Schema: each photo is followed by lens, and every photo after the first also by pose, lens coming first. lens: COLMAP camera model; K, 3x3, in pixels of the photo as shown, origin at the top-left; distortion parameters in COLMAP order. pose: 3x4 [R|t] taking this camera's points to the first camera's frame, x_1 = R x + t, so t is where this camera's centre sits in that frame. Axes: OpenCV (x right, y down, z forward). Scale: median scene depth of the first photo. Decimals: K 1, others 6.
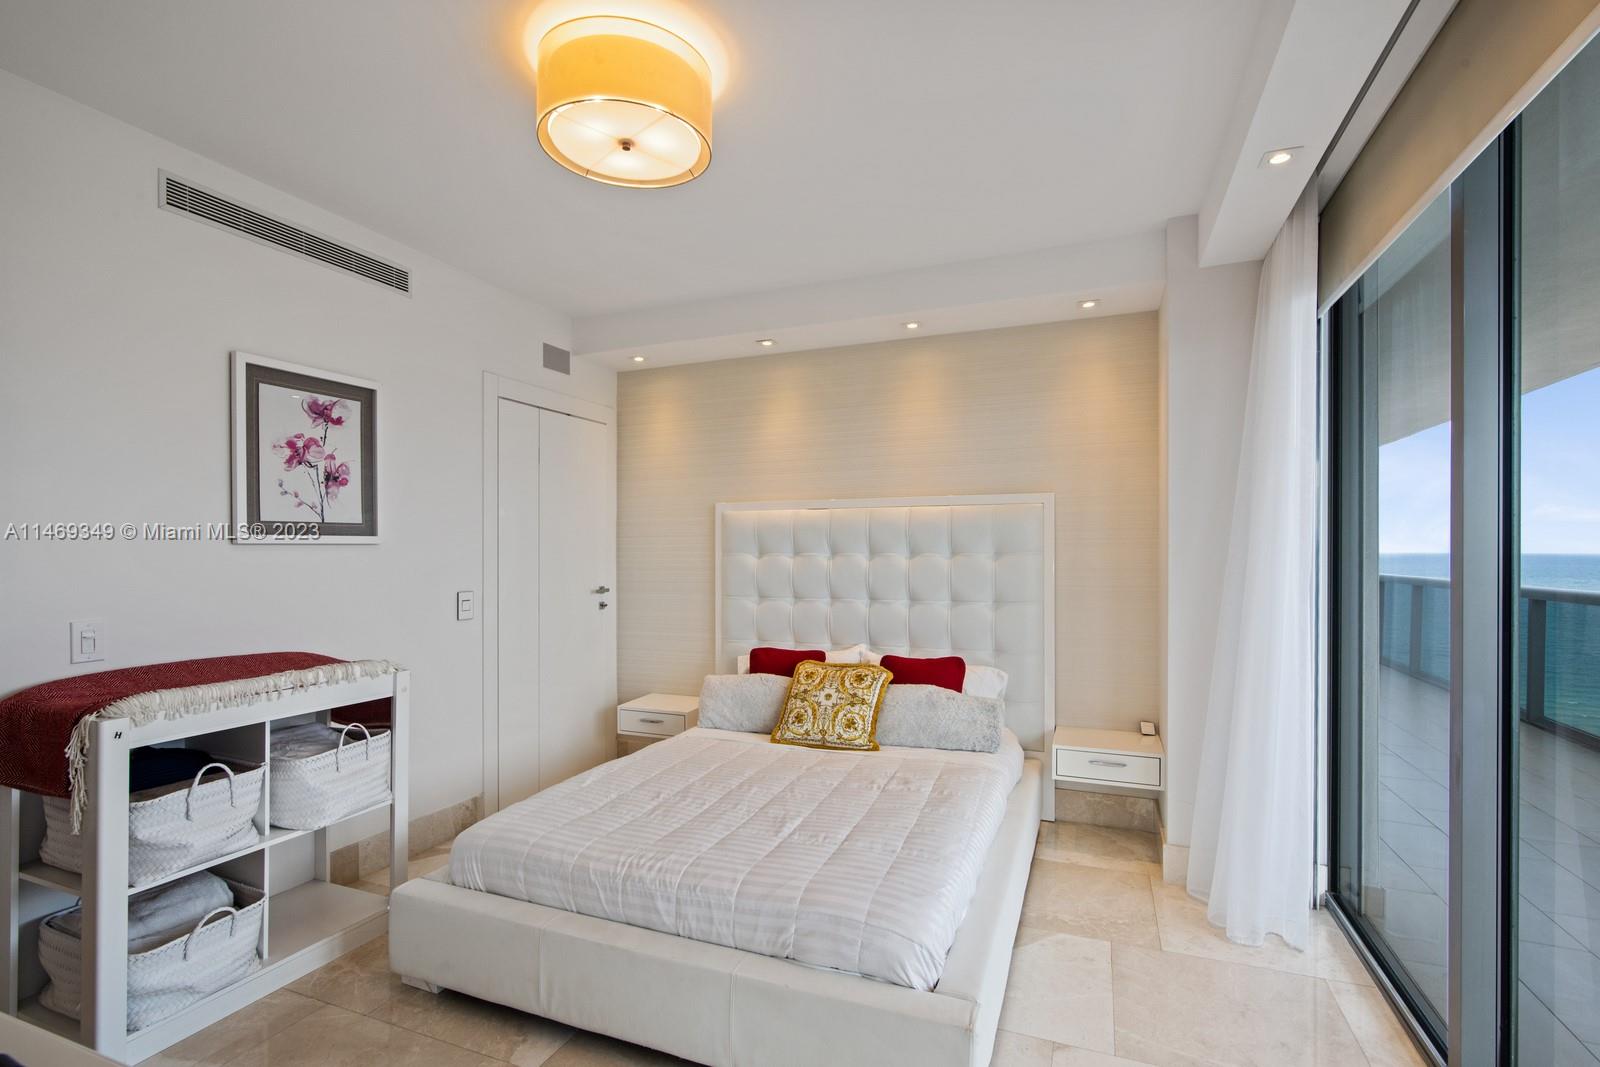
lens RADIAL K [[737.5, 0, 800.3], [0, 737.5, 540.2], [0, 0, 1]] dist [-0.000292, 0.000152]
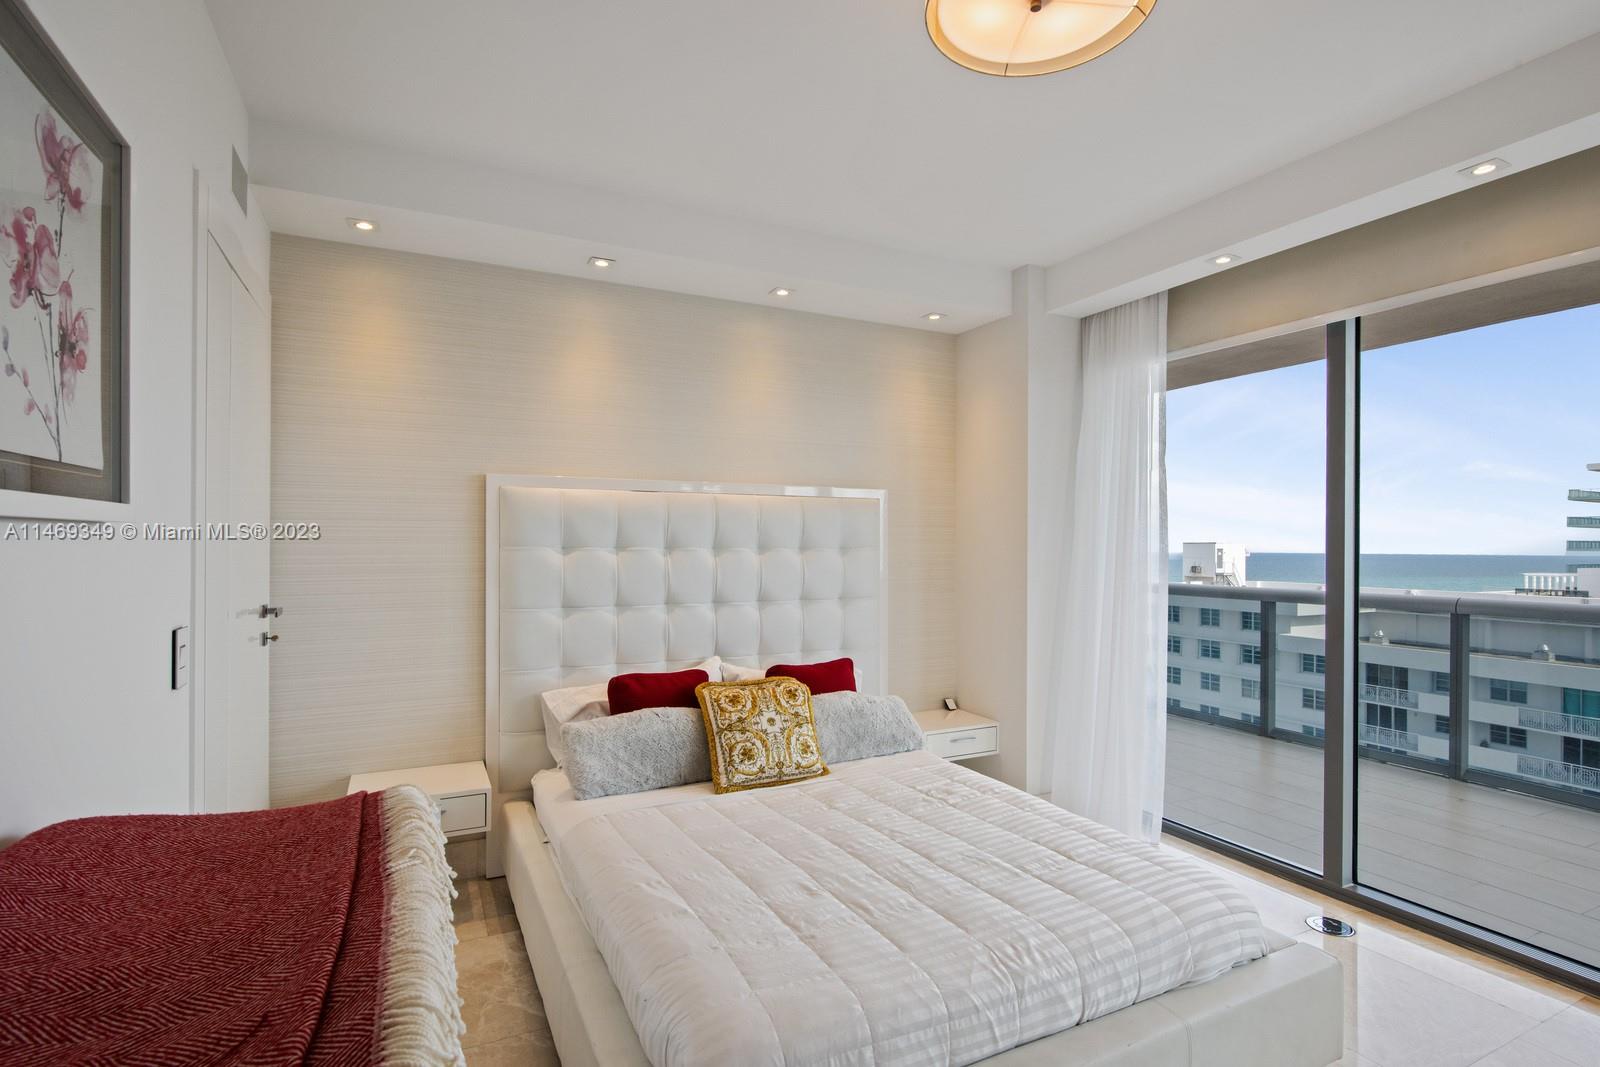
lens RADIAL K [[781.9, 0, 800.5], [0, 781.9, 537.8], [0, 0, 1]] dist [-0.002026, -0.000231]
pose [[0.662219, 0.013012, 0.749197, -0.603506], [-0.017127, 0.999851, -0.002226, 0.007512], [-0.749115, -0.011357, 0.662343, 0.399299]]
